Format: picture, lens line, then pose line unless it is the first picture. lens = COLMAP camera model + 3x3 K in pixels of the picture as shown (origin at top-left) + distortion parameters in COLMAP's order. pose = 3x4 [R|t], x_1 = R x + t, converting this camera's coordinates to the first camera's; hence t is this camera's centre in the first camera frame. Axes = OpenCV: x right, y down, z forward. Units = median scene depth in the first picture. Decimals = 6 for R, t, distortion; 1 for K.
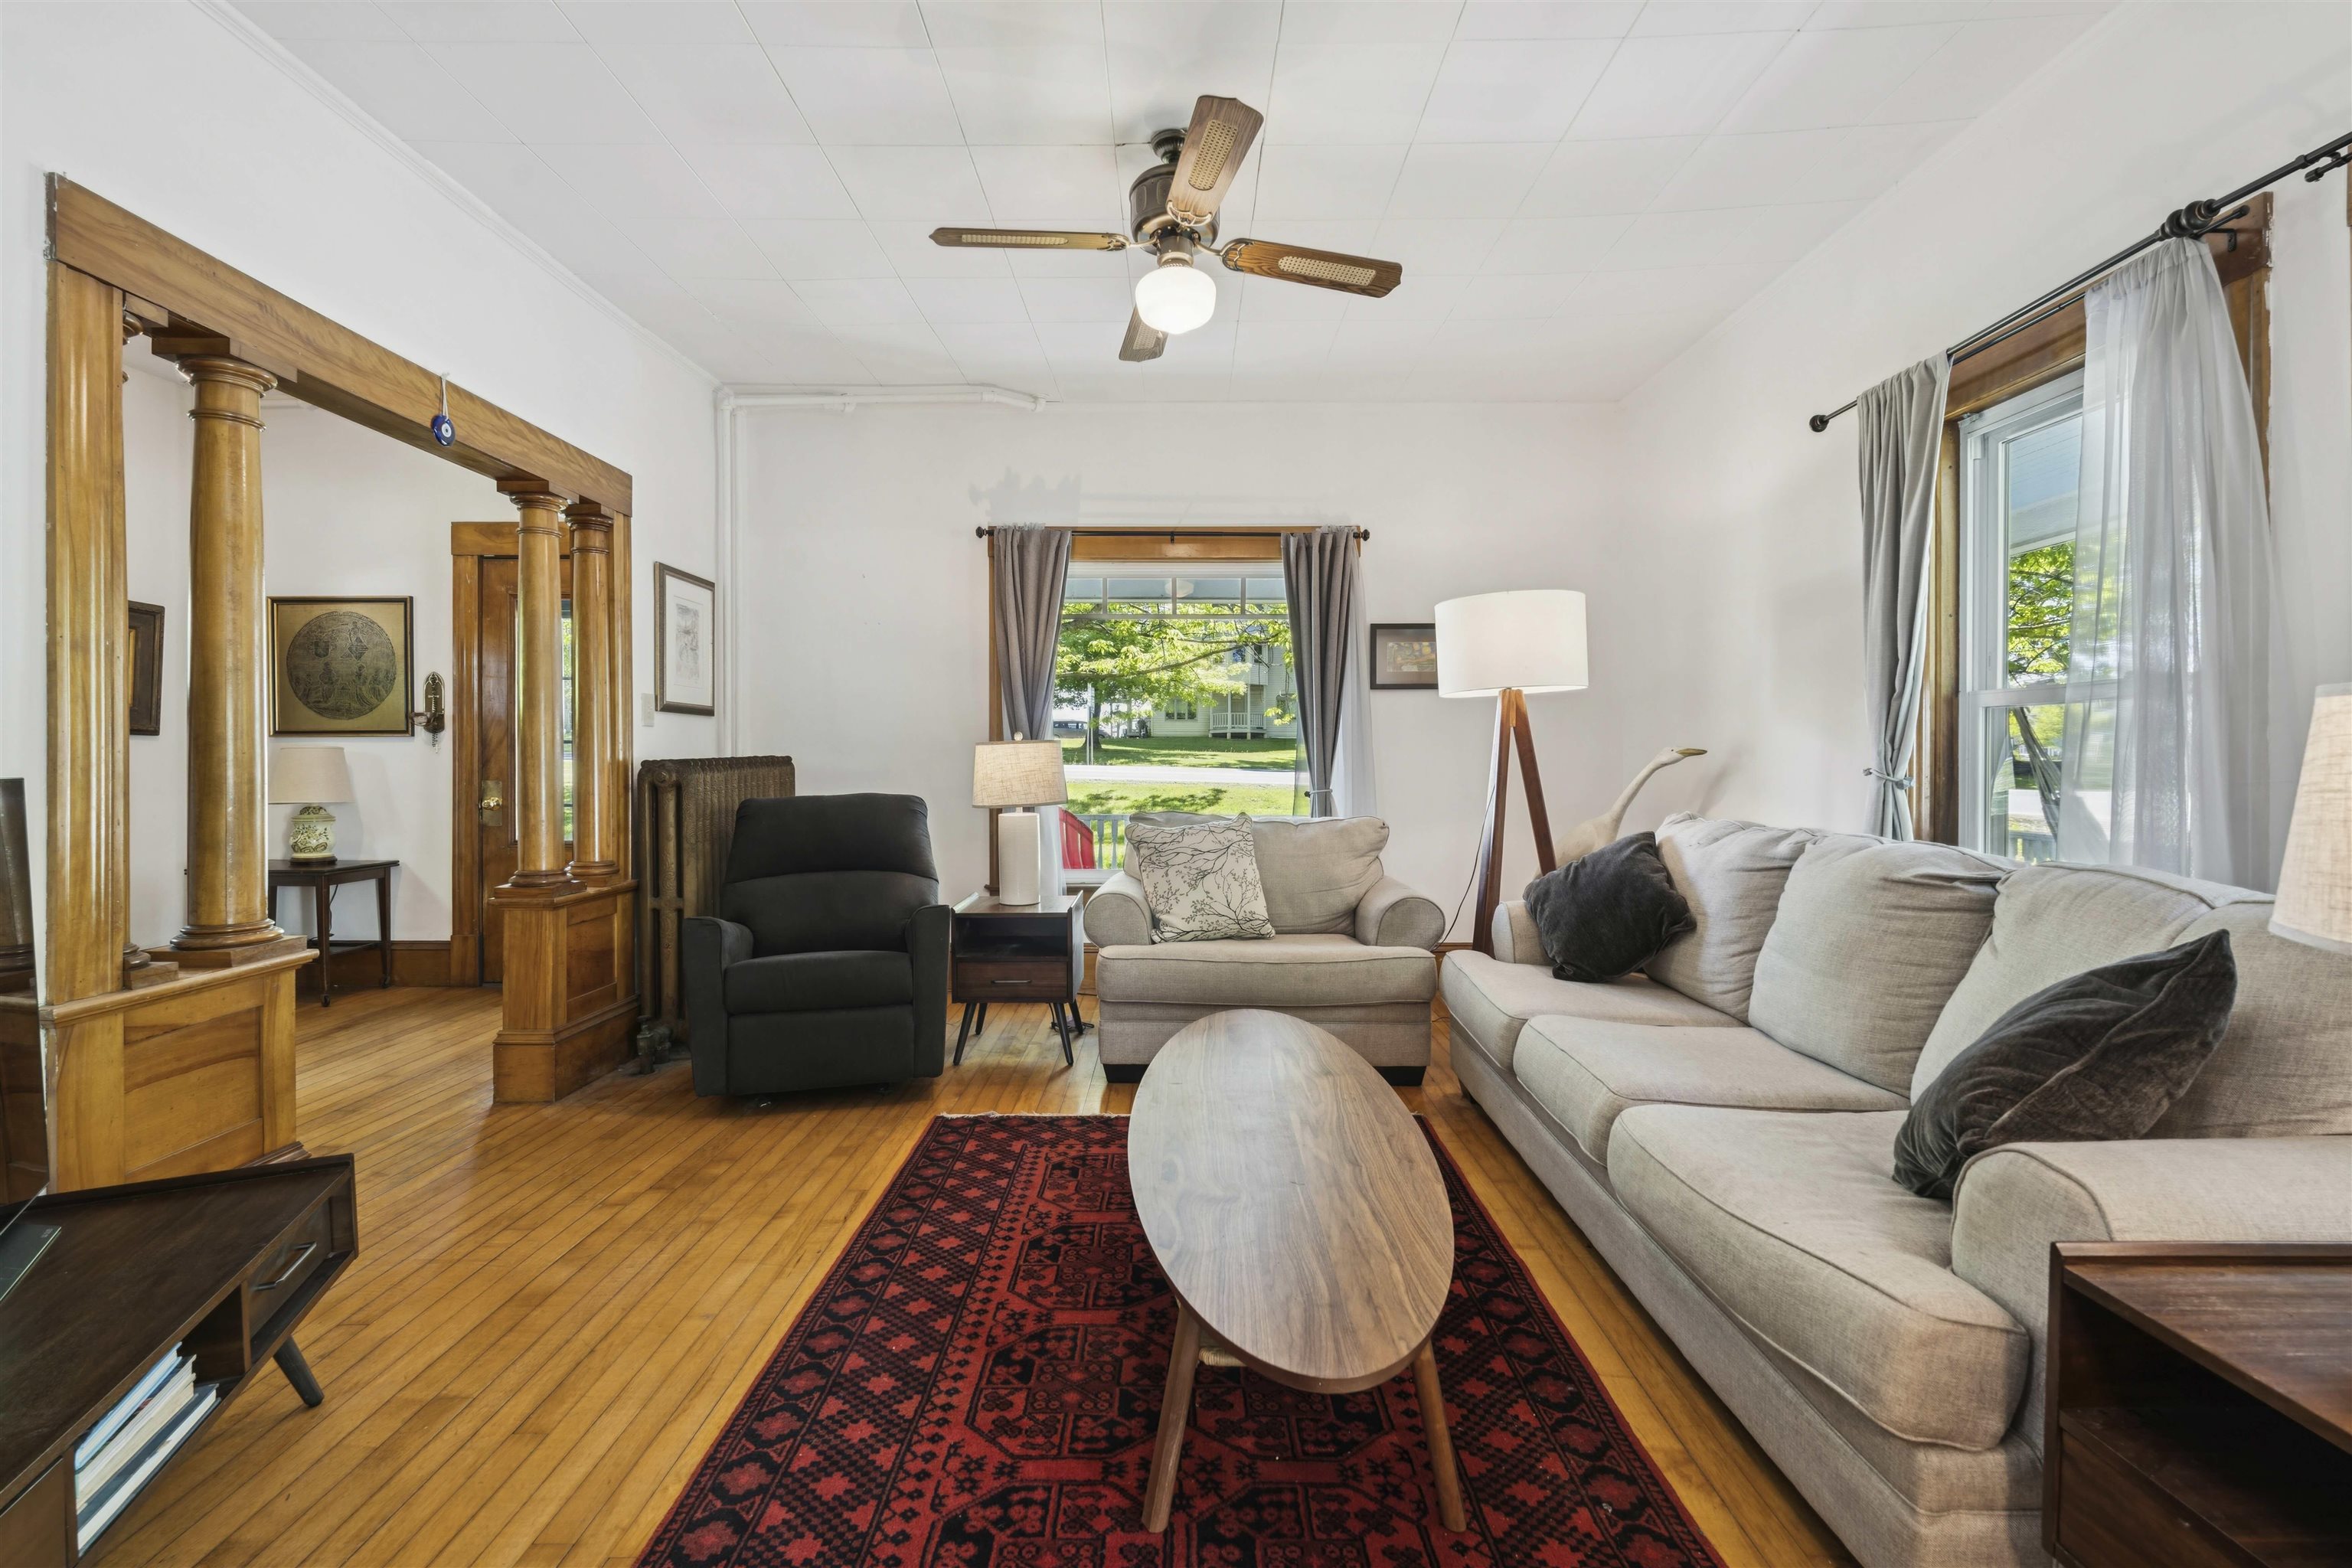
lens RADIAL K [[1030.0, 0, 1184.5], [0, 1030.0, 776.3], [0, 0, 1]] dist [-0.004771, 0.001659]
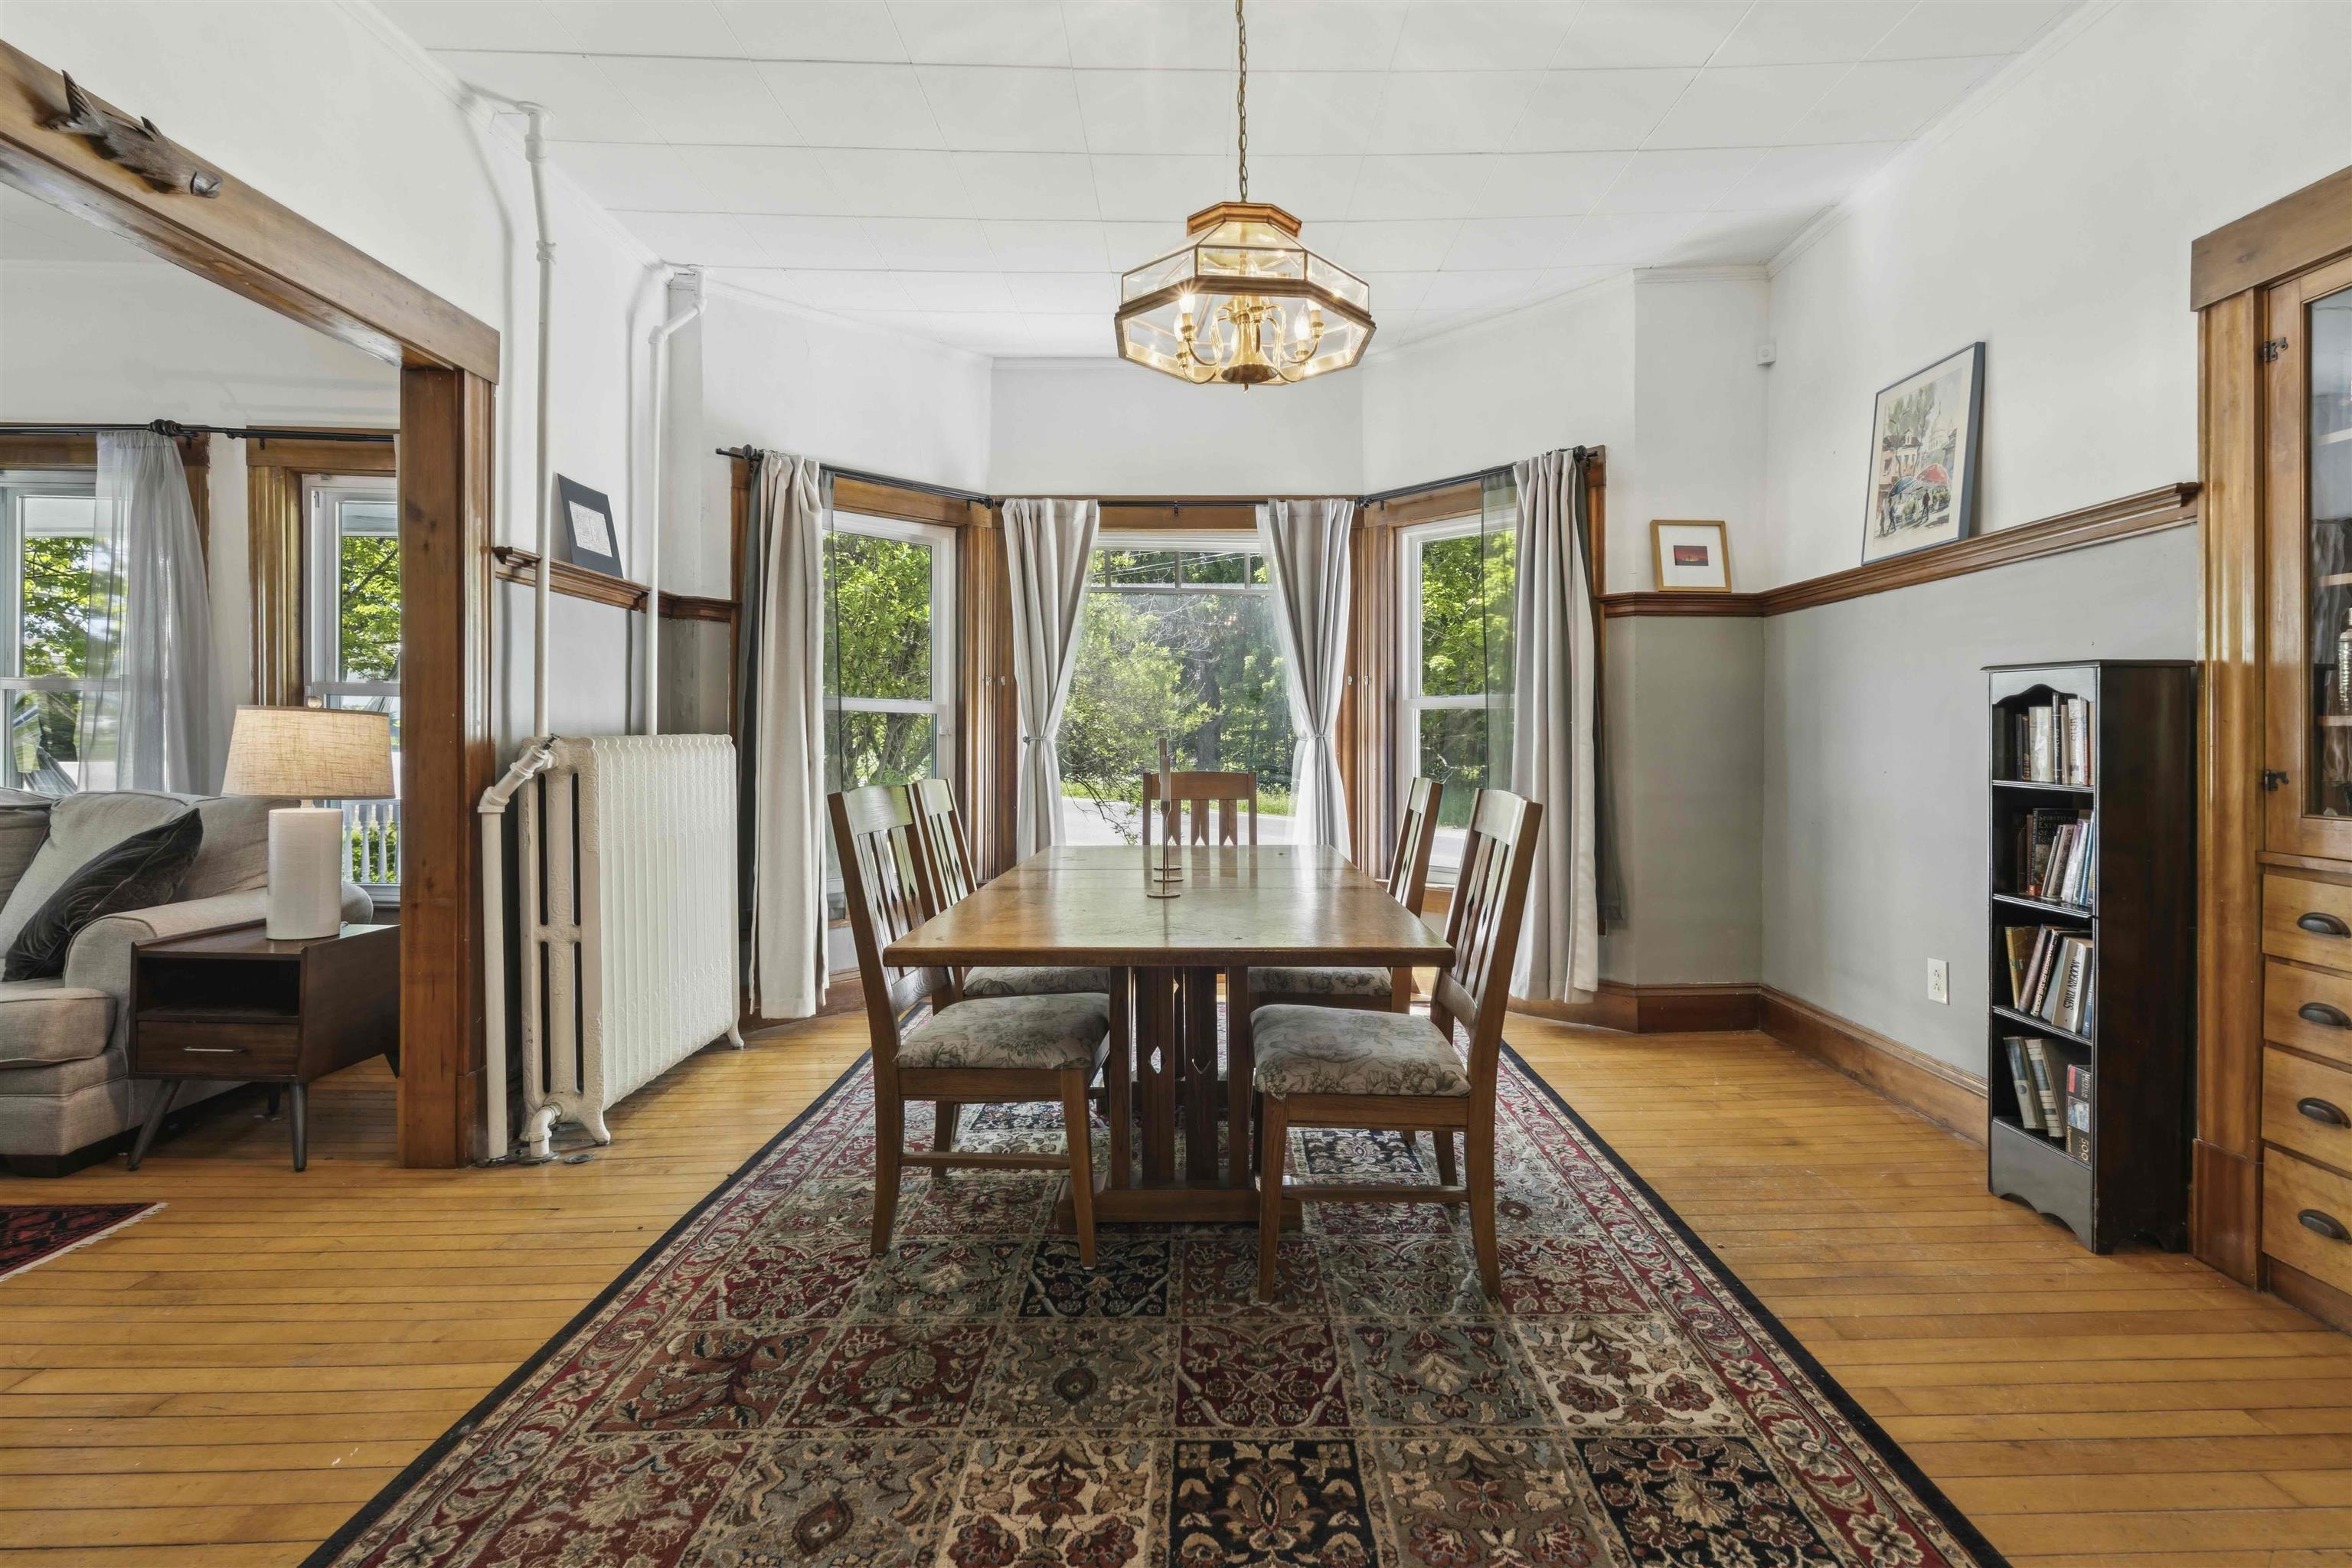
lens RADIAL K [[1030.0, 0, 1181.5], [0, 1030.0, 744.5], [0, 0, 1]] dist [-0.004771, 0.001659]
pose [[-0.012733, -0.005410, 0.999904, -0.834856], [0.002858, 0.999981, 0.005446, 0.004778], [-0.999915, 0.002928, -0.012718, -0.743667]]
